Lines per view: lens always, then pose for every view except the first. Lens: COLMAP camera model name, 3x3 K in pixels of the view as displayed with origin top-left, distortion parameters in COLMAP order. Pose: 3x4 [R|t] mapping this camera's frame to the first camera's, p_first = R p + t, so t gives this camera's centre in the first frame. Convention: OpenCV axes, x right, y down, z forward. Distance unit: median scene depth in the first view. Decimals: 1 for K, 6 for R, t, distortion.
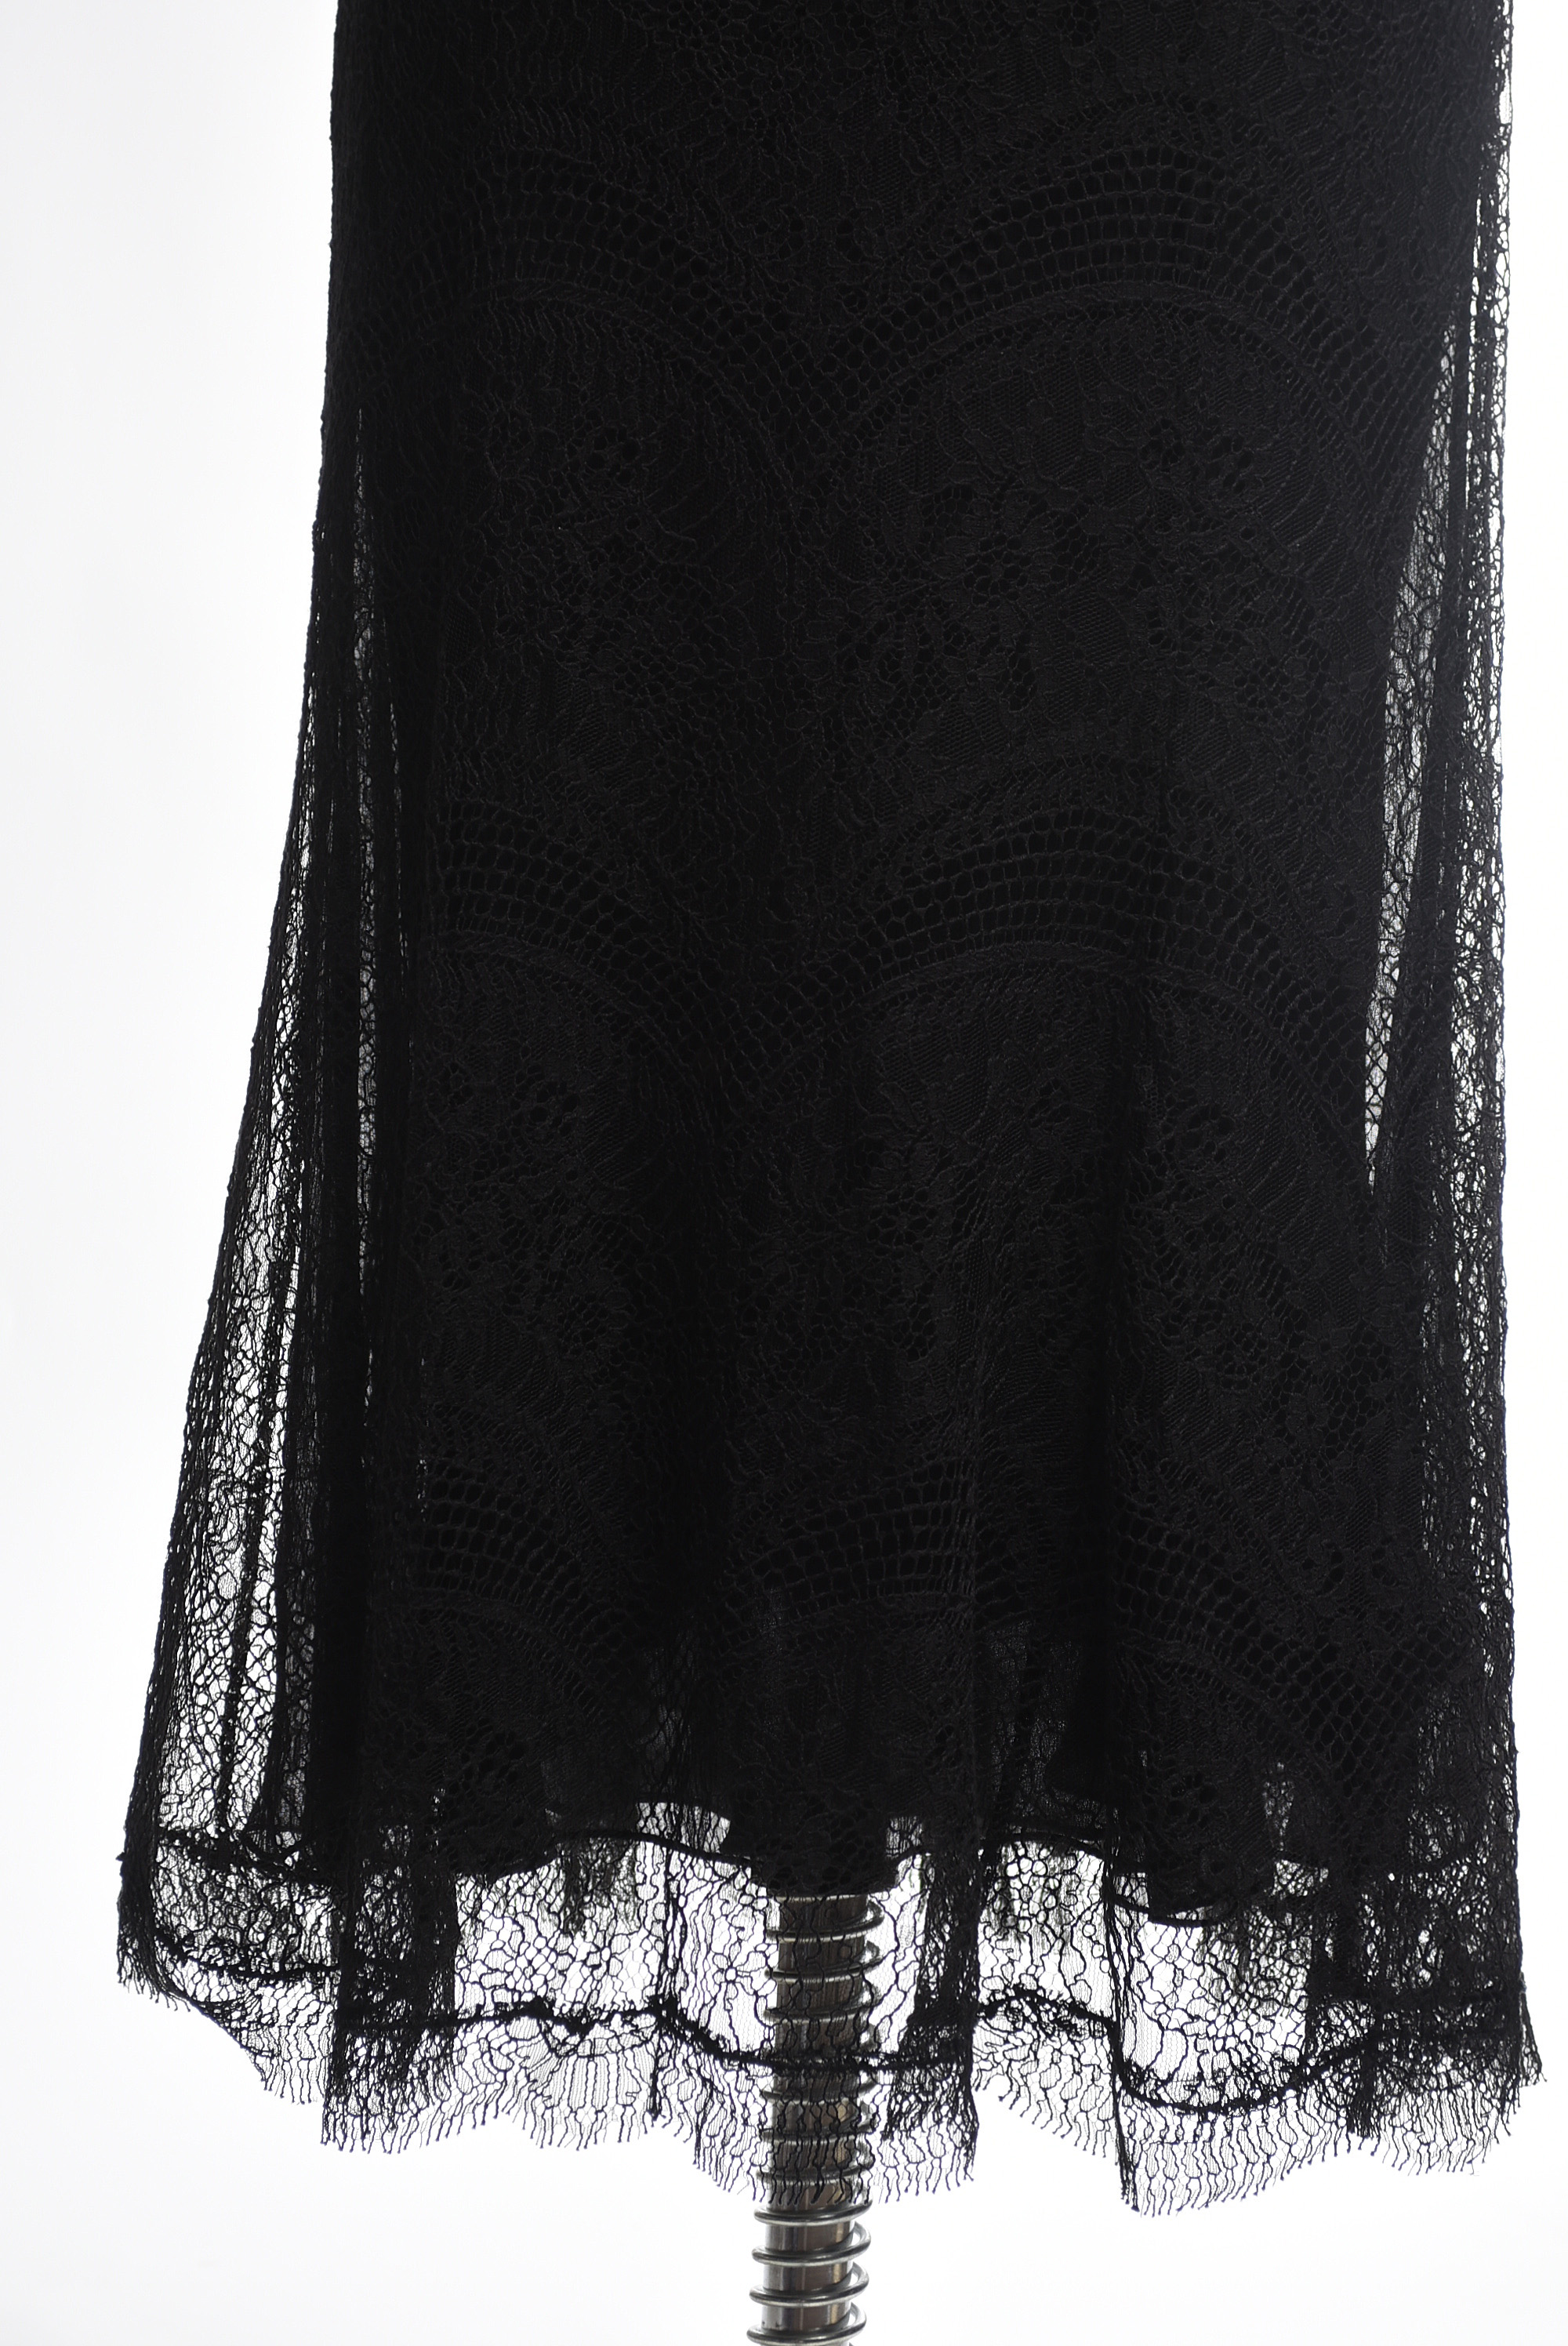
lens RADIAL K [[6850.8, 0, 784.7], [0, 6850.8, 1161.1], [0, 0, 1]] dist [0.130067, 0.000000]
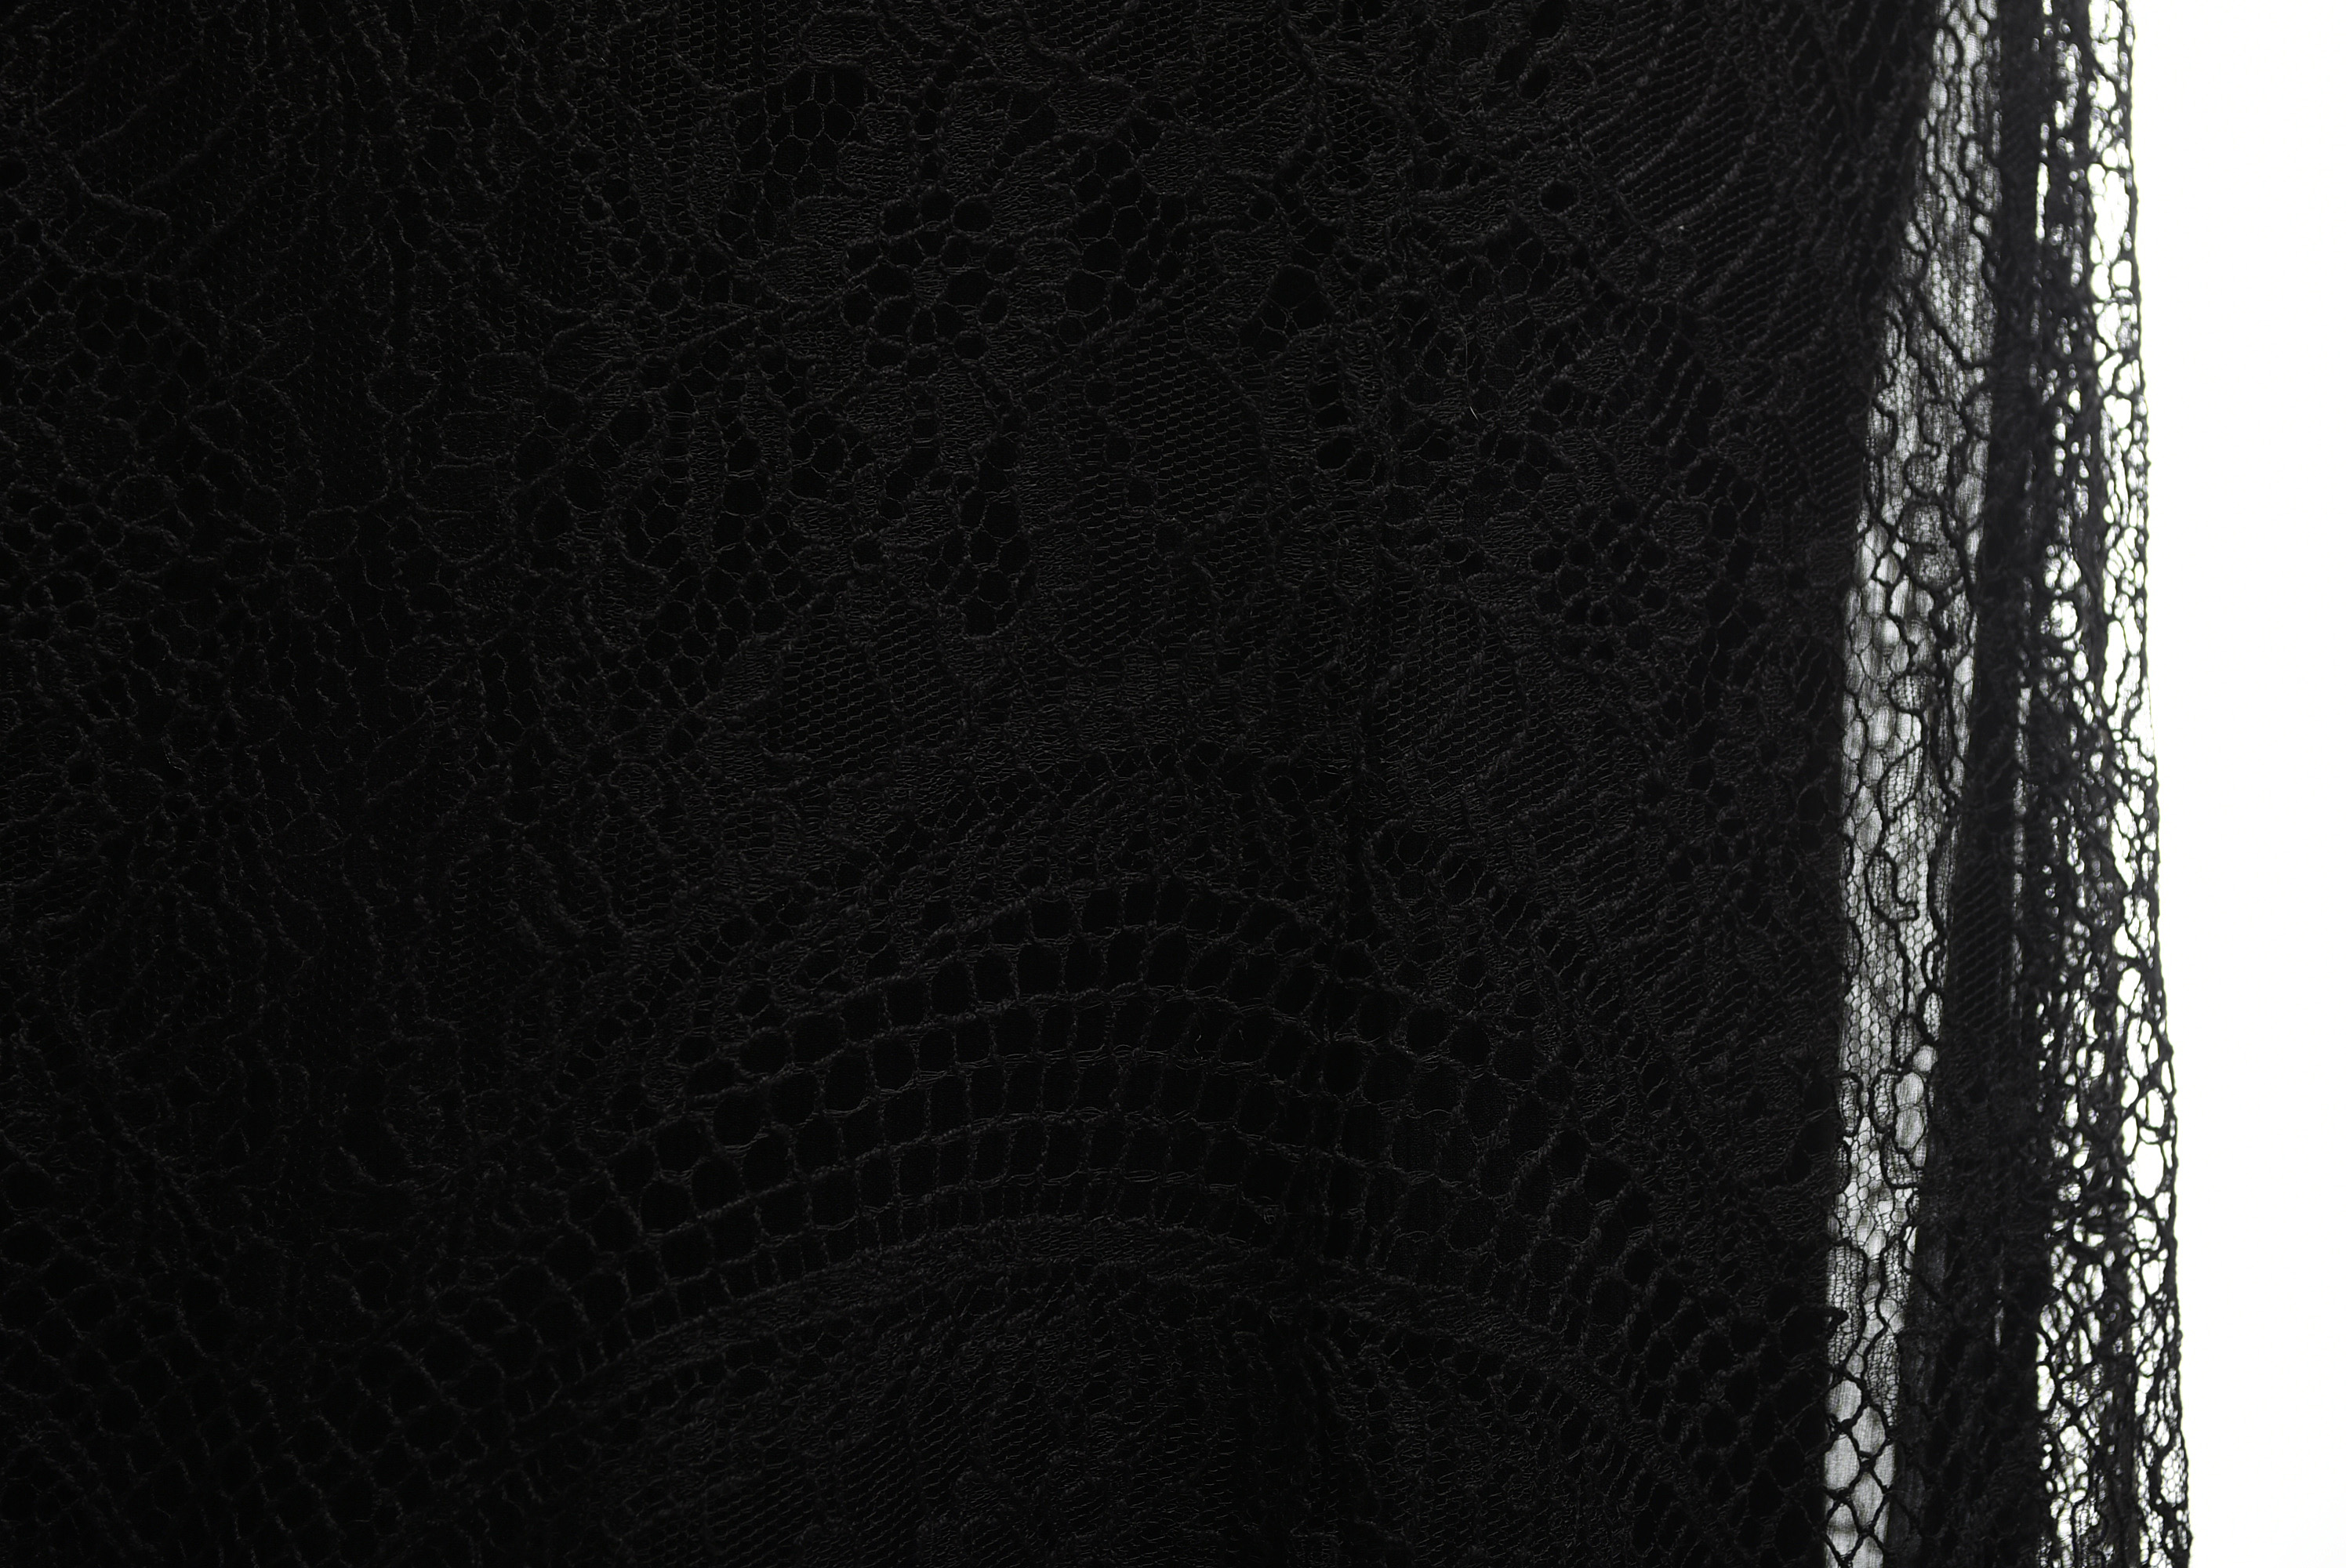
lens RADIAL K [[4207.3, 0, 1178.1], [0, 4207.3, 787.1], [0, 0, 1]] dist [0.022523, 0.000000]
pose [[0.999950, -0.009991, 0.000761, 0.044785], [0.010015, 0.998938, -0.044966, -0.045968], [-0.000311, 0.044971, 0.998988, 0.757970]]
